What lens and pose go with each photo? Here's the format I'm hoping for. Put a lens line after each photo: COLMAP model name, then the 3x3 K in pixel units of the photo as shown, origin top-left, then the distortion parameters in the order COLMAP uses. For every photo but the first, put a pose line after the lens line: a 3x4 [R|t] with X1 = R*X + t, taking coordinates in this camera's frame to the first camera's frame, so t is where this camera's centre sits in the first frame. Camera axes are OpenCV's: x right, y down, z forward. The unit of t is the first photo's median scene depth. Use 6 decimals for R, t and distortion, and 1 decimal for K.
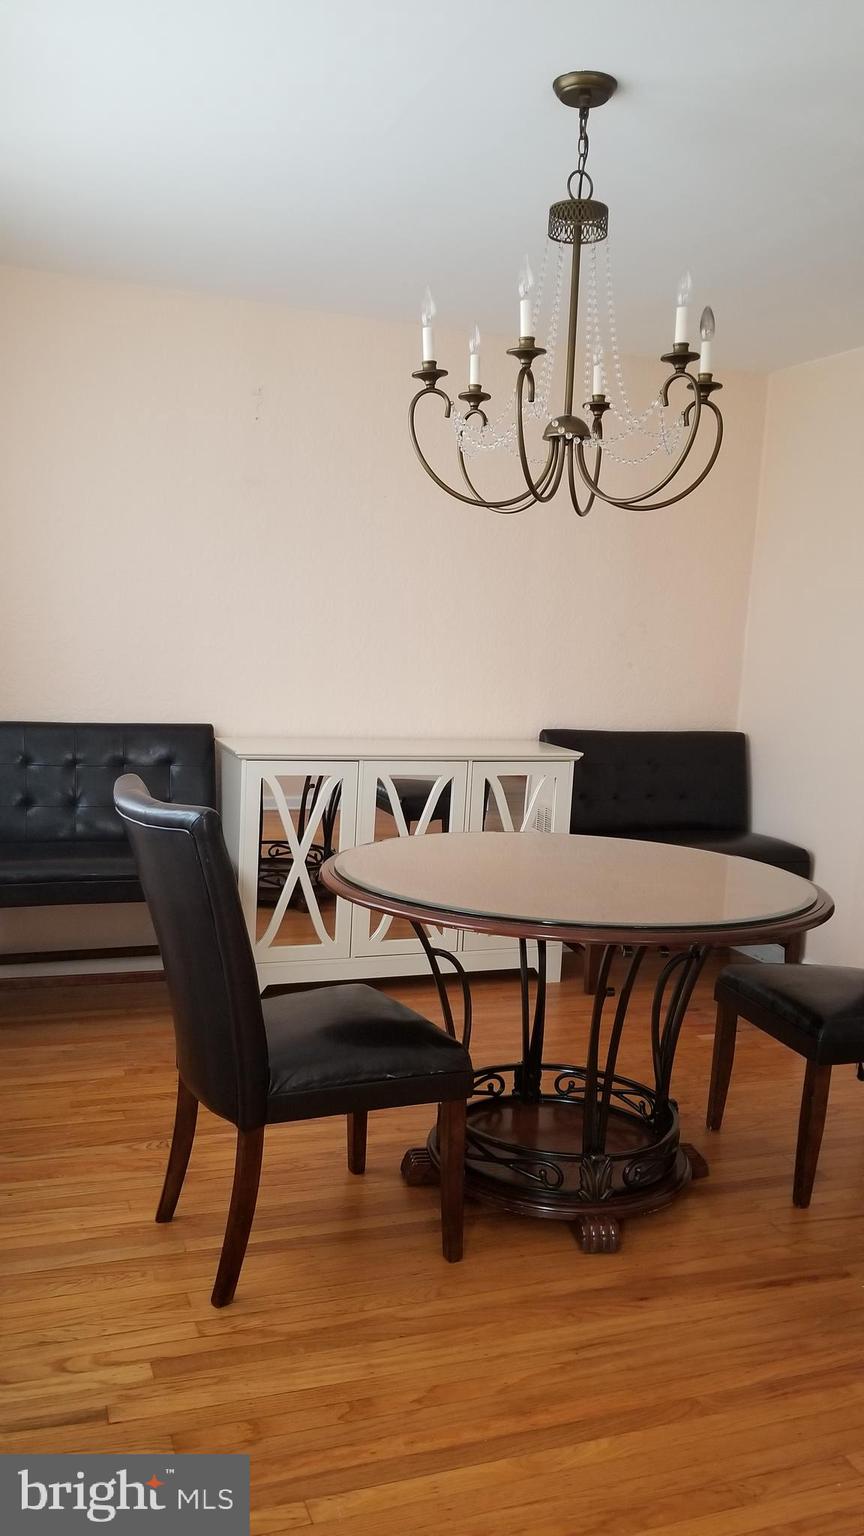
lens RADIAL K [[1184.2, 0, 431.5], [0, 1184.2, 806.8], [0, 0, 1]] dist [0.065726, -0.000876]
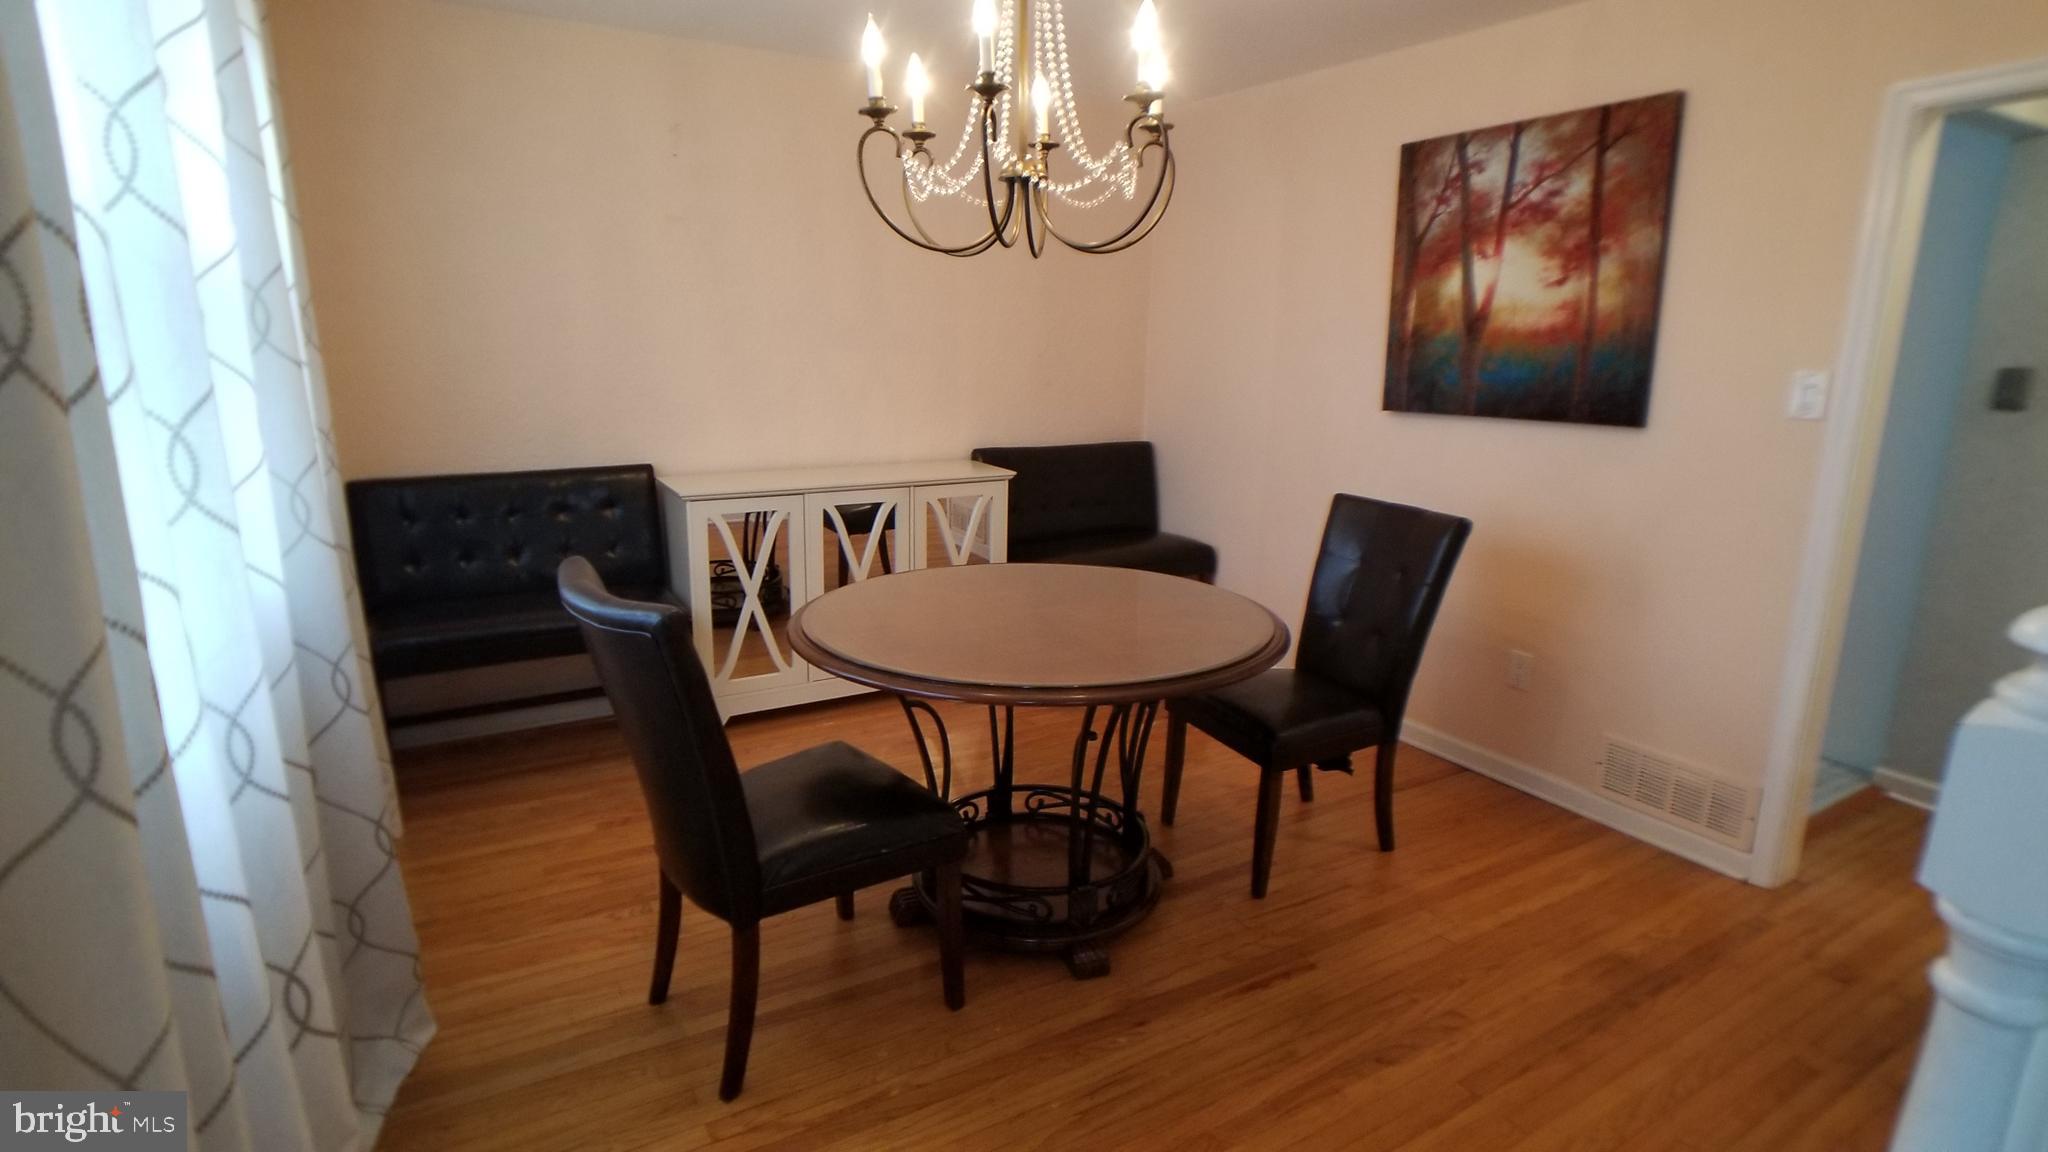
lens RADIAL K [[1021.9, 0, 1024.0], [0, 1021.9, 576.0], [0, 0, 1]] dist [-0.024818, 0.000496]
pose [[0.983894, -0.069570, 0.164657, -0.037263], [0.055345, 0.994451, 0.089461, -0.055697], [-0.169967, -0.078907, 0.982285, 0.145569]]
